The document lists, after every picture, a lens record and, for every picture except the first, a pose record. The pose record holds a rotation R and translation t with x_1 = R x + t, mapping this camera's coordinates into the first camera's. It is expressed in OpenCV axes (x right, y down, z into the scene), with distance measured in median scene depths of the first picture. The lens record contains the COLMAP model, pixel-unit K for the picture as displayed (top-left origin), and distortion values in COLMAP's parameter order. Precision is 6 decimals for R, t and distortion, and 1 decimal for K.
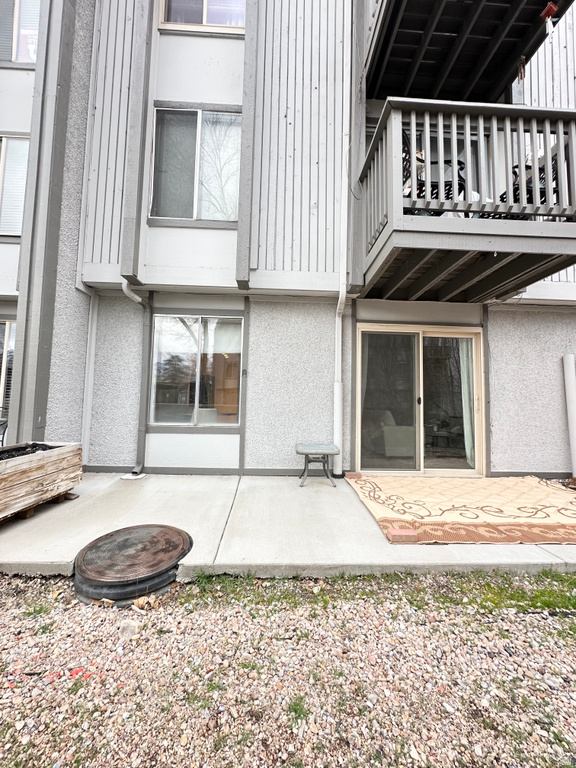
lens RADIAL K [[305.3, 0, 288.0], [0, 305.3, 384.0], [0, 0, 1]] dist [-0.007716, 0.001284]
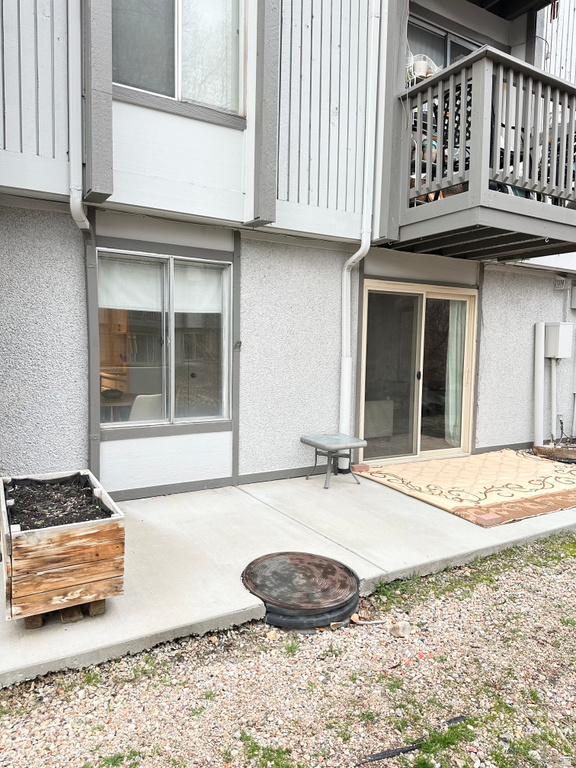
lens RADIAL K [[527.0, 0, 283.9], [0, 527.0, 392.7], [0, 0, 1]] dist [0.089907, -0.145362]
pose [[0.883040, -0.047455, 0.466892, -0.645234], [-0.028533, 0.987605, 0.154345, -0.123853], [-0.468430, -0.149614, 0.870741, -0.136365]]
